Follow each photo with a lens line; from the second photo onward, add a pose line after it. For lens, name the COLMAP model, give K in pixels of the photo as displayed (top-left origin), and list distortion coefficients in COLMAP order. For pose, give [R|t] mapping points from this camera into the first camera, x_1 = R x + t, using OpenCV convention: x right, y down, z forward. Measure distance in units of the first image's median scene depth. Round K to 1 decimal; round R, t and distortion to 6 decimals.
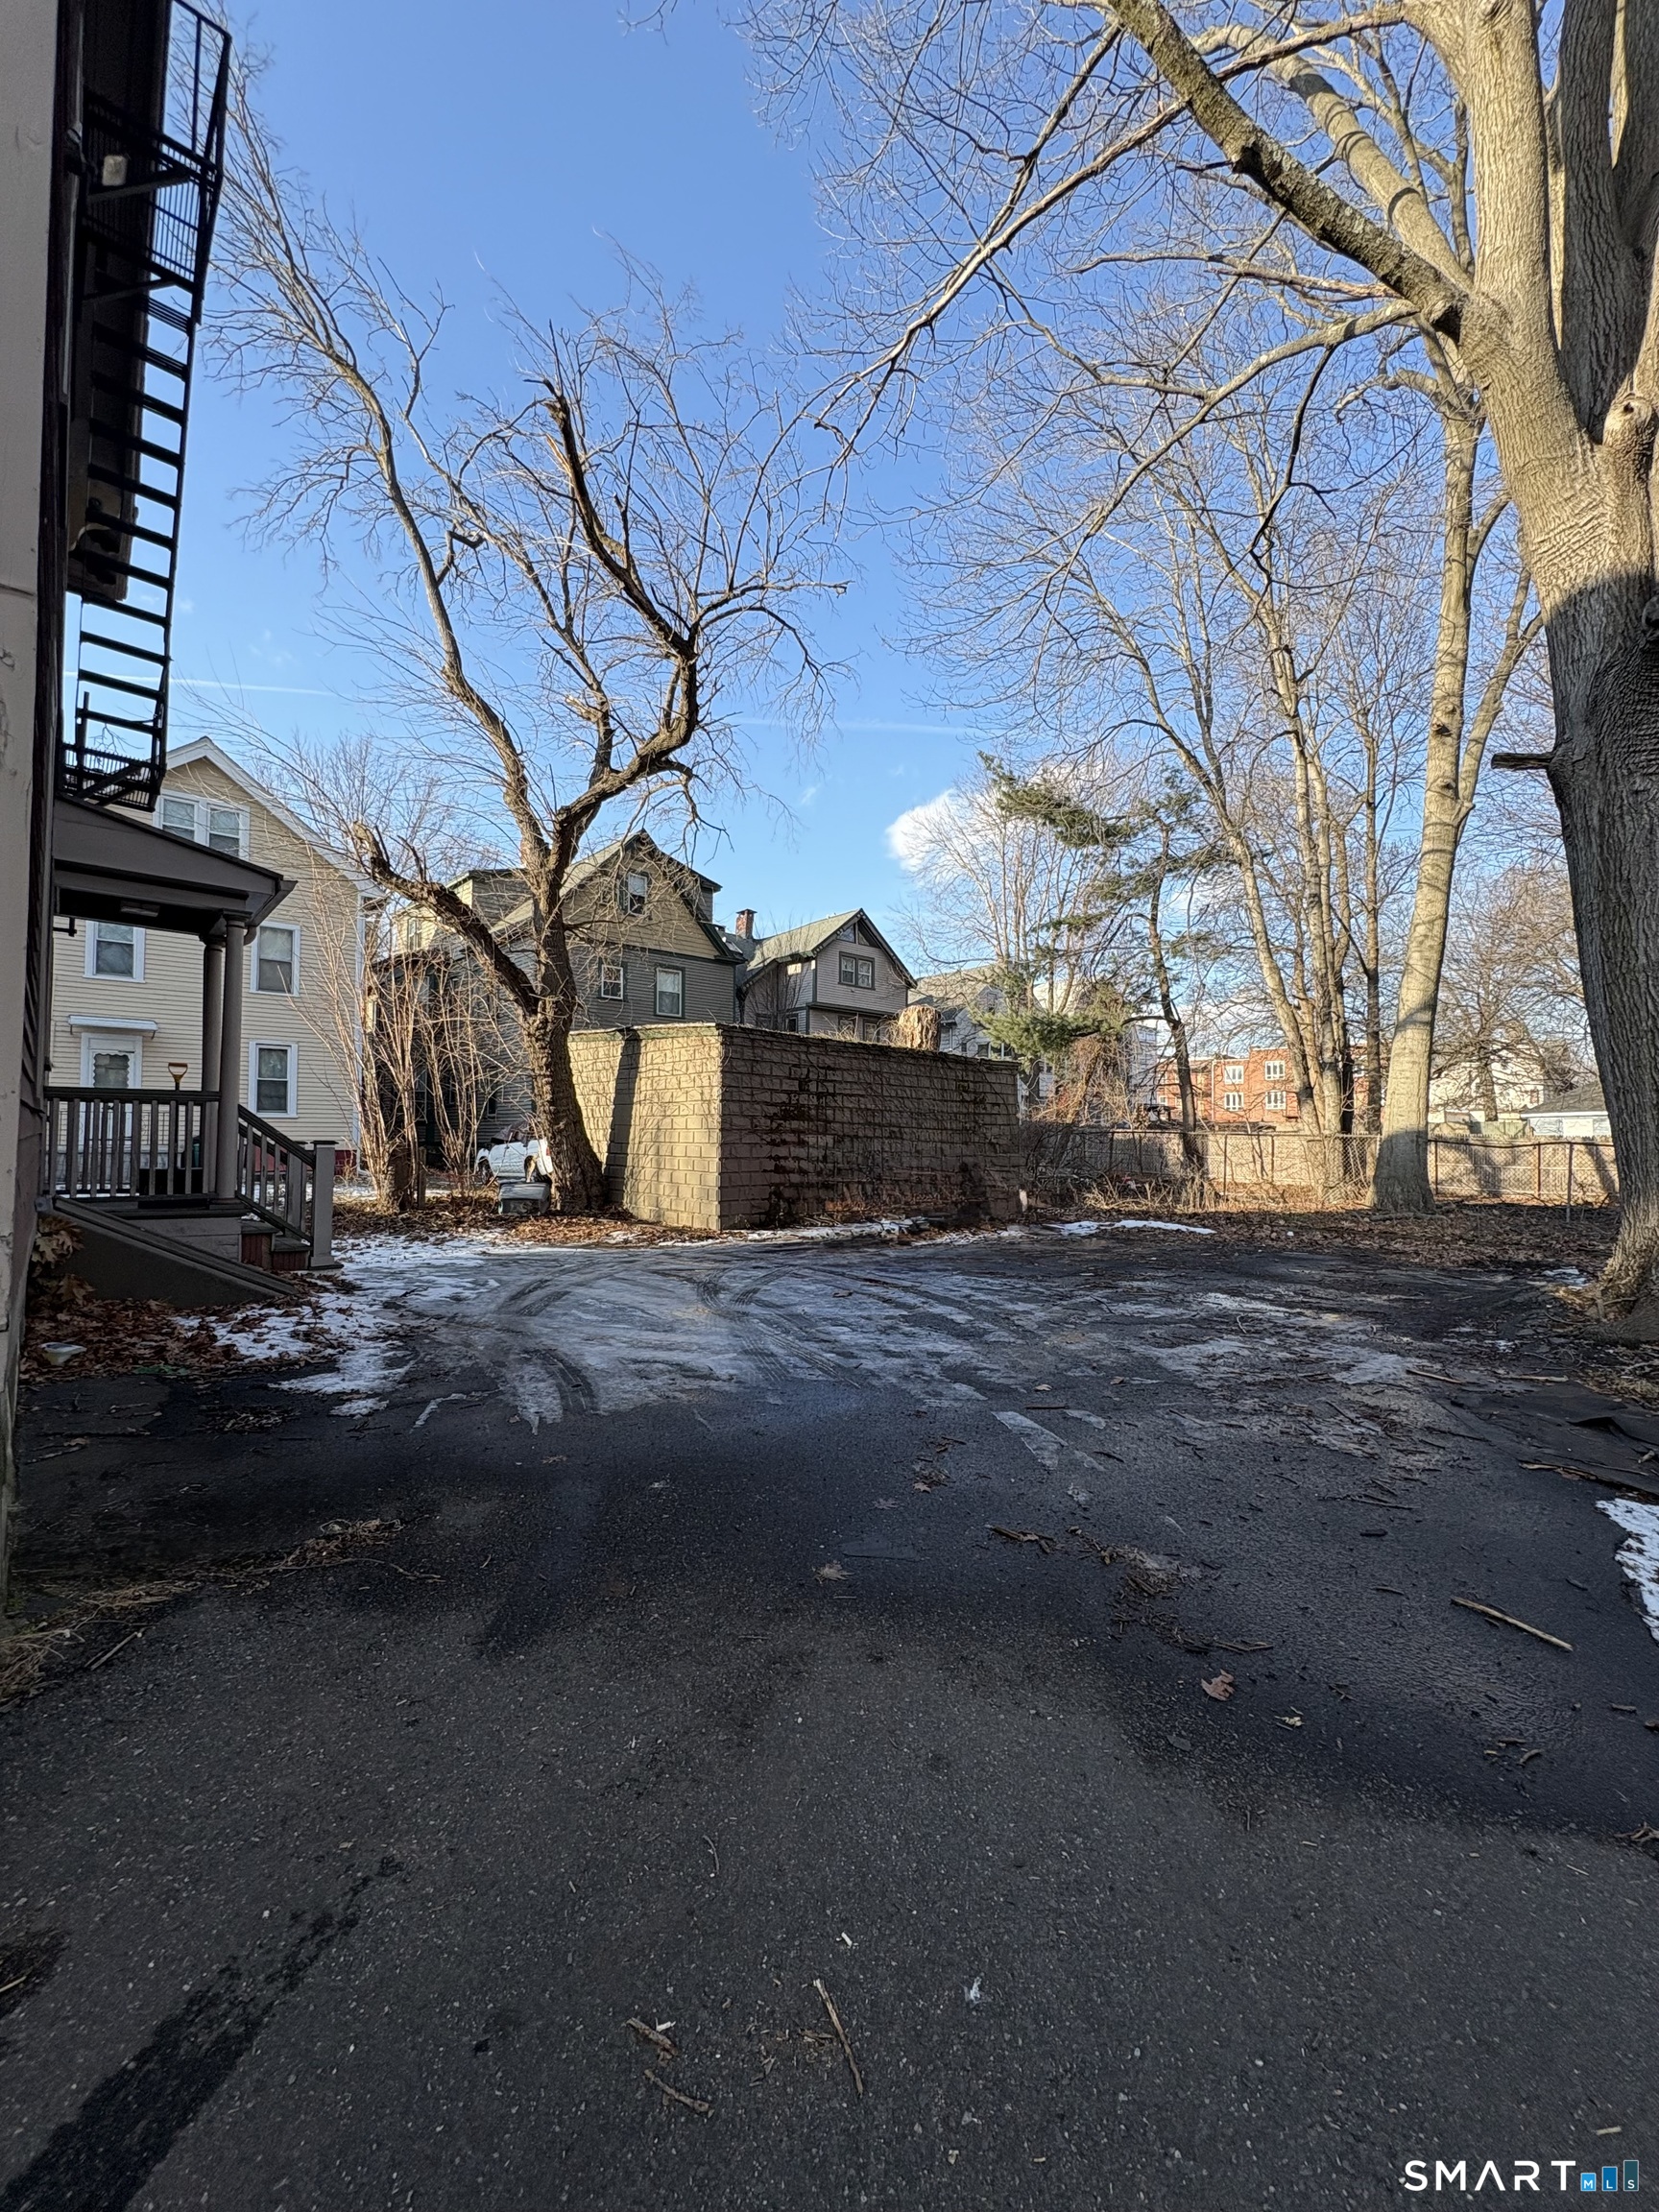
lens RADIAL K [[878.2, 0, 829.5], [0, 878.2, 1106.0], [0, 0, 1]] dist [0.001064, 0.000343]
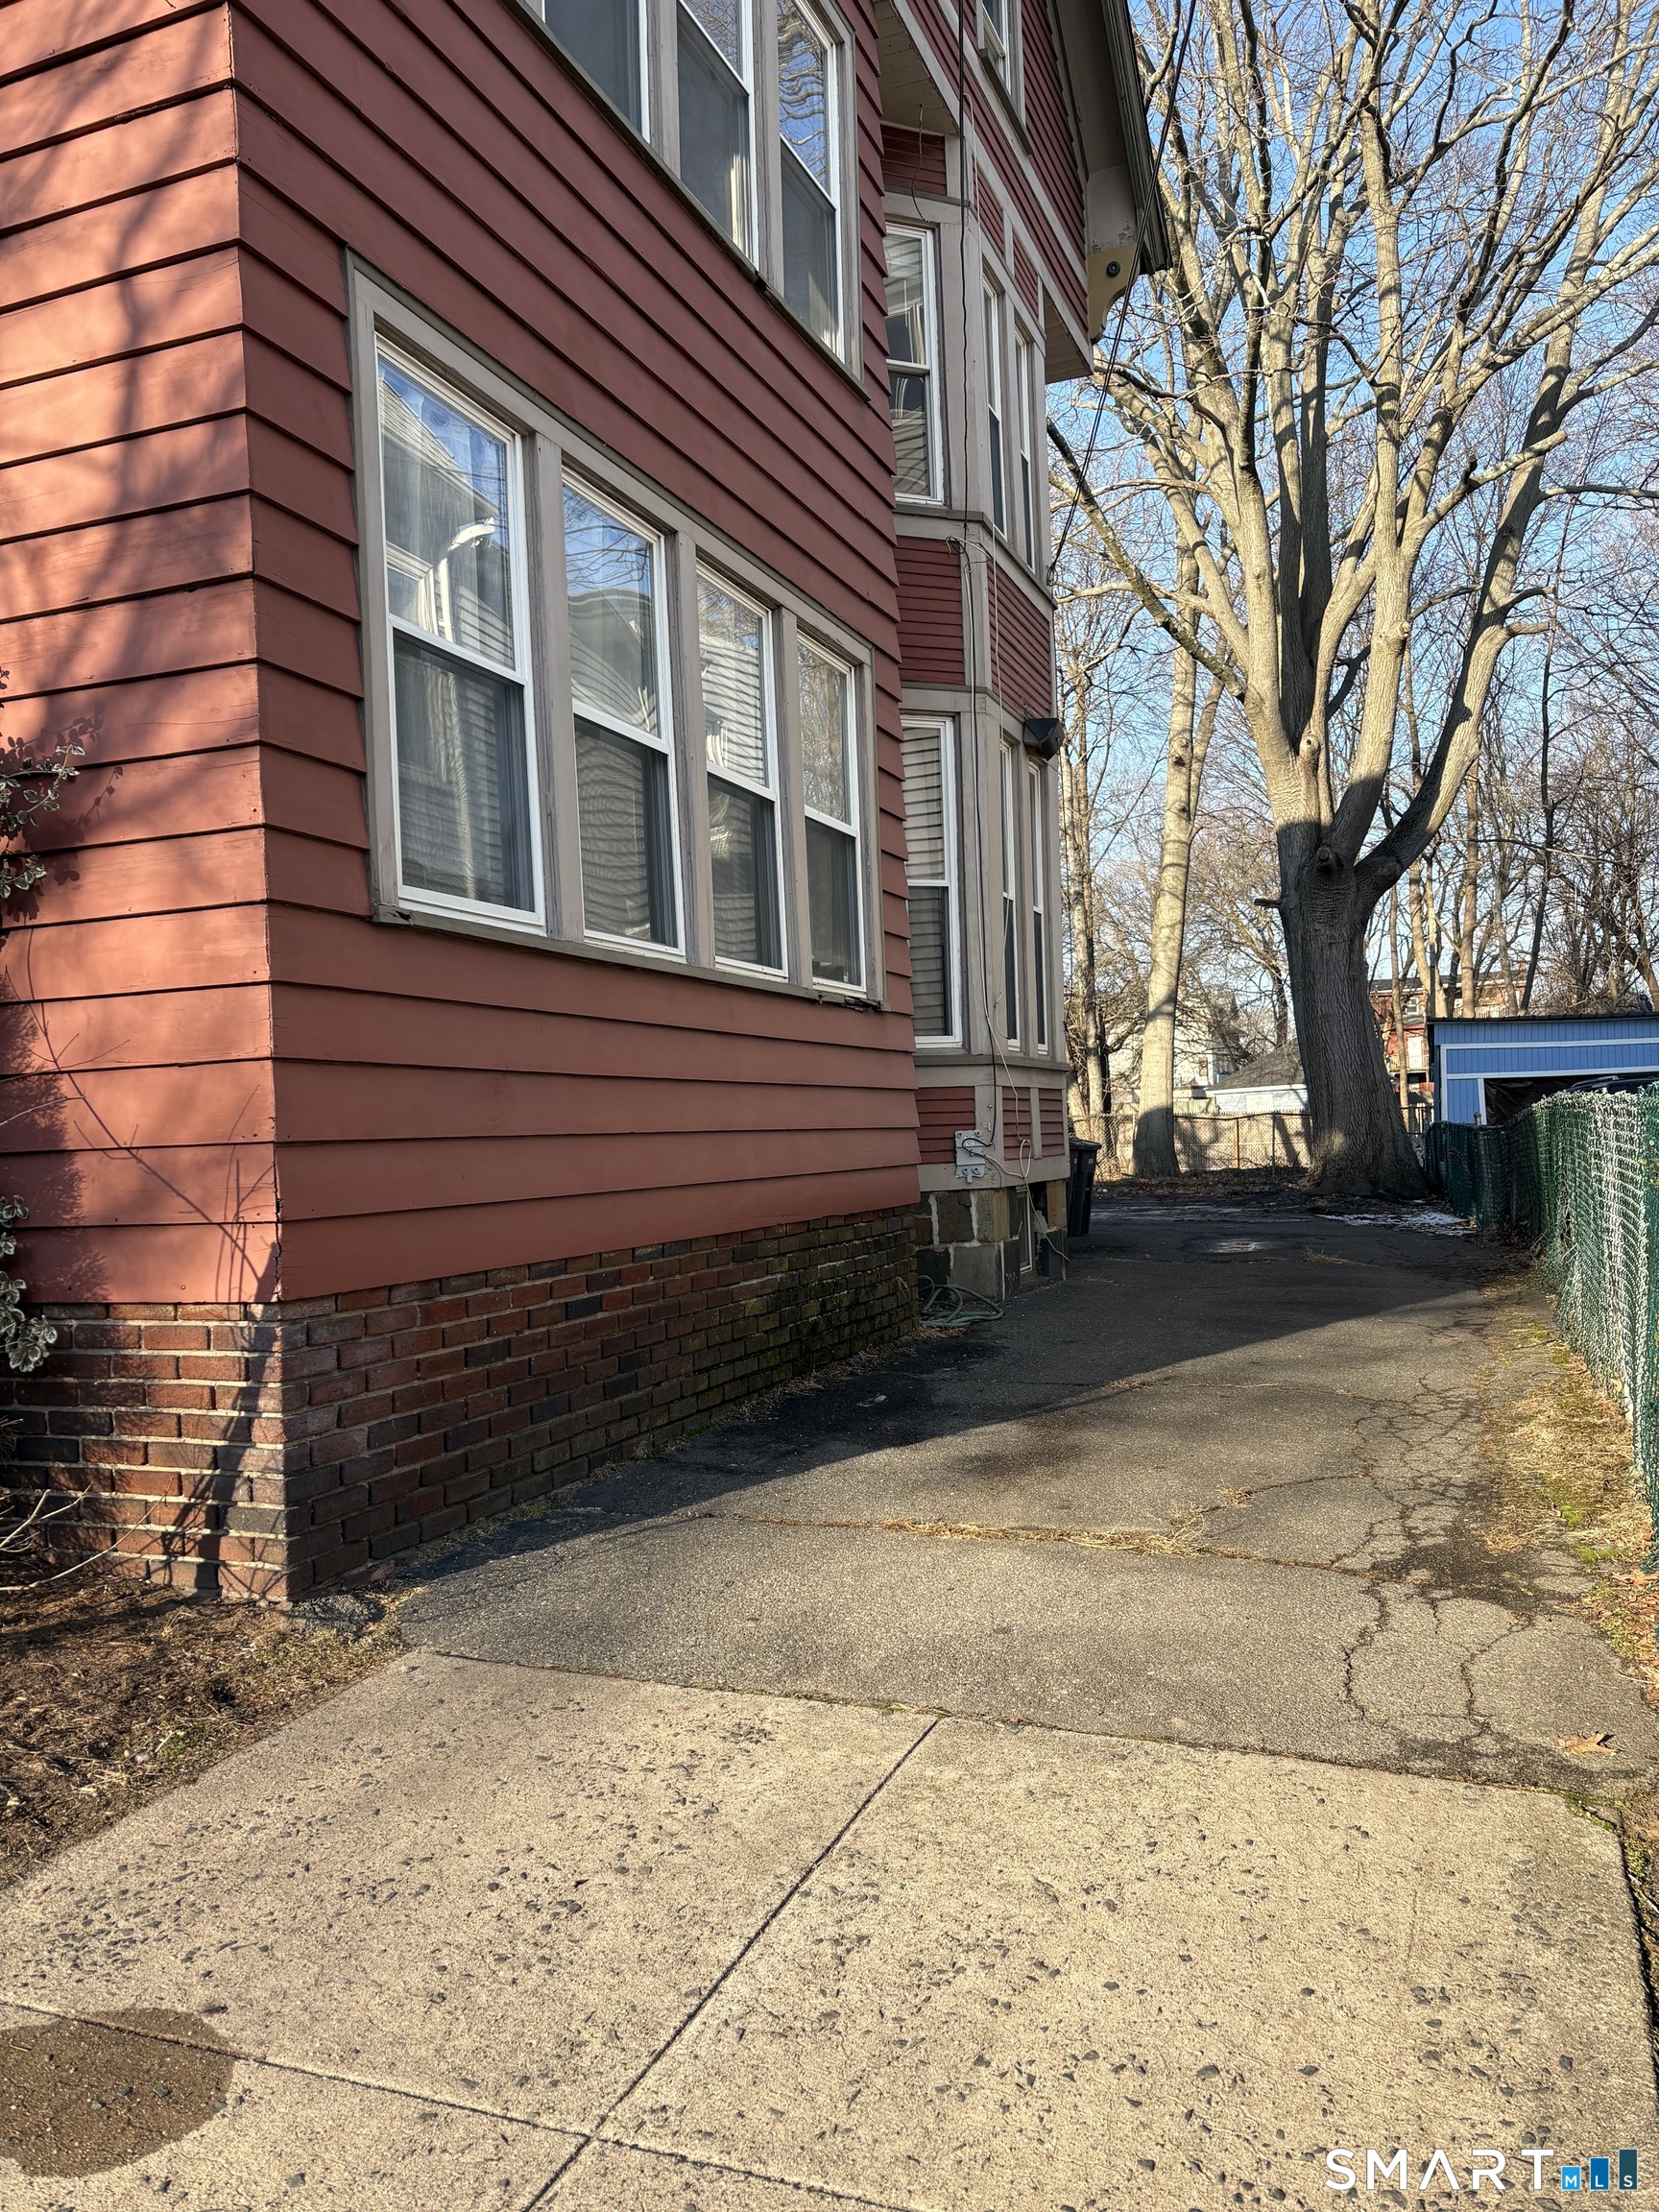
lens RADIAL K [[1671.9, 0, 829.5], [0, 1671.9, 1106.0], [0, 0, 1]] dist [0.000220, -0.000341]
pose [[0.892502, -0.021113, 0.450549, -0.699932], [0.016621, 0.999765, 0.013924, -0.012998], [-0.450737, -0.004939, 0.892643, -0.742685]]
